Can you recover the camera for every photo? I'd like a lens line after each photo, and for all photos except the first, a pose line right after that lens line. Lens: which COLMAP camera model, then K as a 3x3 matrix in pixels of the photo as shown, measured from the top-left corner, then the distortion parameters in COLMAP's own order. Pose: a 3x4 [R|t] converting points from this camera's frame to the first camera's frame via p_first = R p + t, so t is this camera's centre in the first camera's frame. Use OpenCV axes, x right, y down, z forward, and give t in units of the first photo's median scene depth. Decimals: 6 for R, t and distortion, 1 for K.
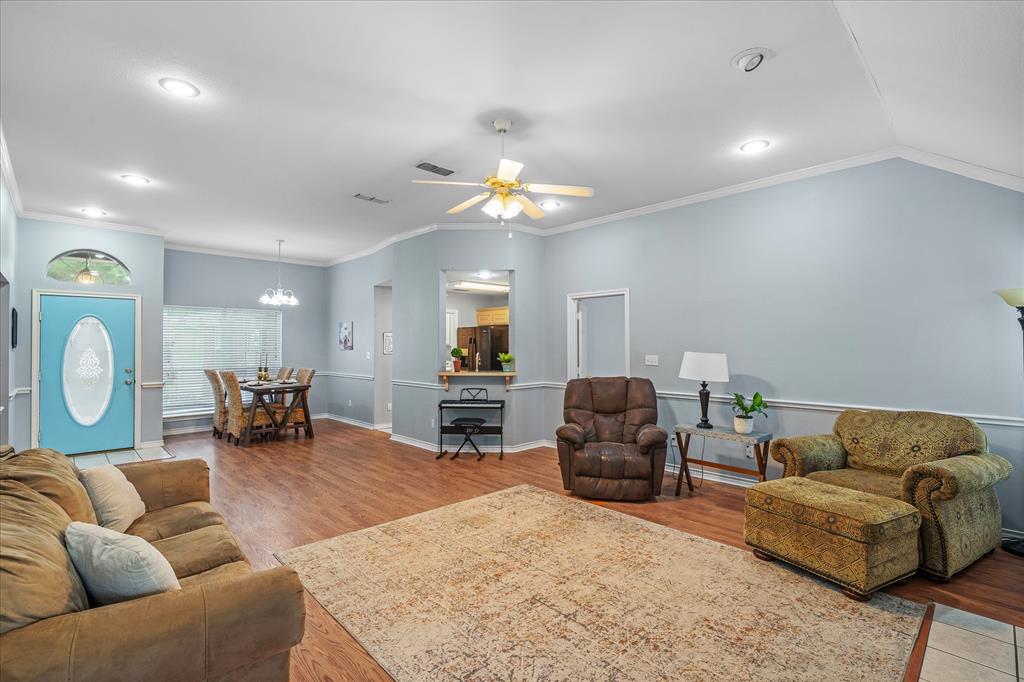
lens RADIAL K [[462.6, 0, 509.8], [0, 462.6, 340.2], [0, 0, 1]] dist [-0.000432, -0.000064]
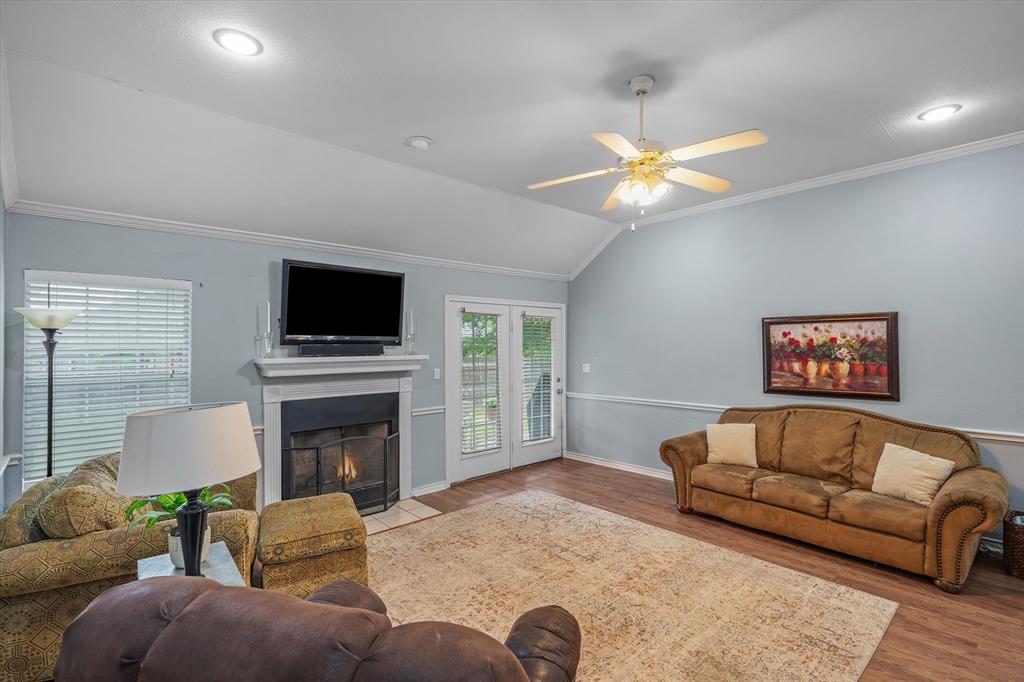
lens RADIAL K [[474.3, 0, 507.8], [0, 474.3, 341.6], [0, 0, 1]] dist [-0.000343, 0.000266]
pose [[-0.999445, 0.007785, 0.032387, 0.129914], [0.007287, 0.999854, -0.015467, -0.017714], [-0.032503, -0.015223, -0.999356, 1.264984]]
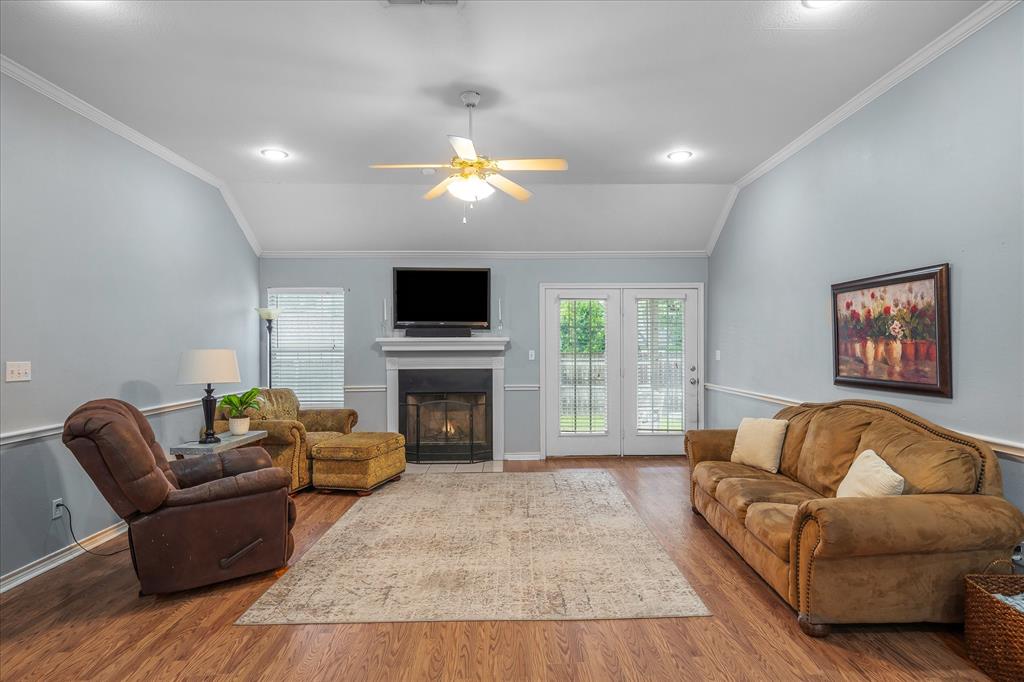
lens RADIAL K [[537.7, 0, 525.6], [0, 537.7, 345.5], [0, 0, 1]] dist [0.002942, -0.000036]
pose [[-0.740924, 0.003755, 0.671578, -0.572189], [-0.000349, 0.999982, -0.005977, 0.021175], [-0.671589, -0.004663, -0.740909, 1.210310]]
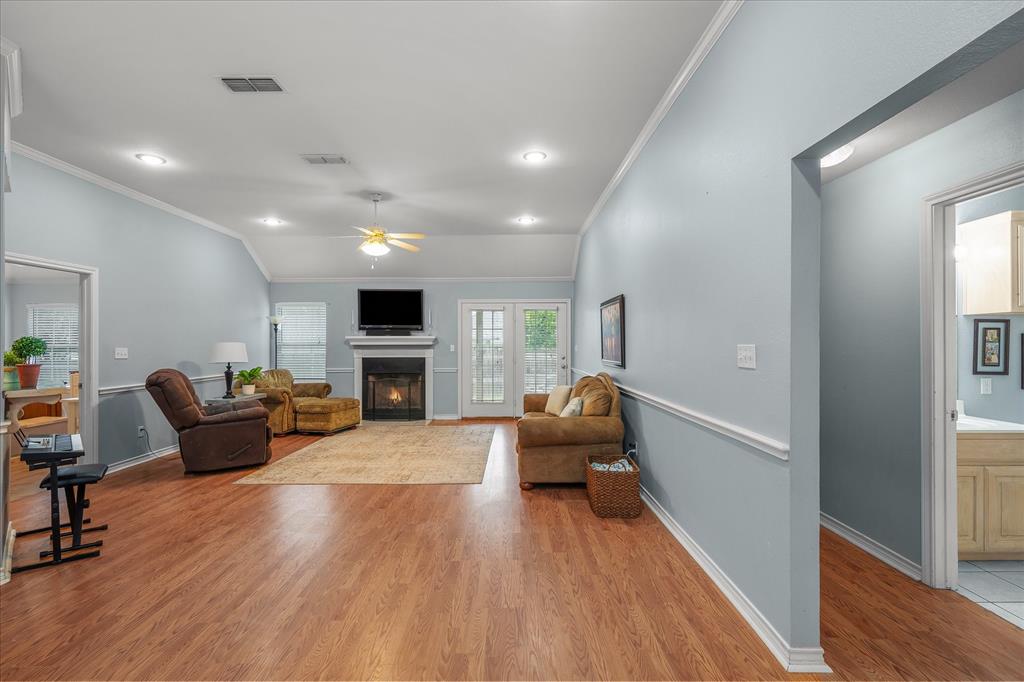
lens RADIAL K [[462.6, 0, 509.8], [0, 462.6, 340.2], [0, 0, 1]] dist [-0.000432, -0.000064]
pose [[-0.718716, 0.008758, 0.695248, -1.016213], [-0.002771, 0.999877, -0.015460, 0.033917], [-0.695298, -0.013037, -0.718603, 1.278620]]
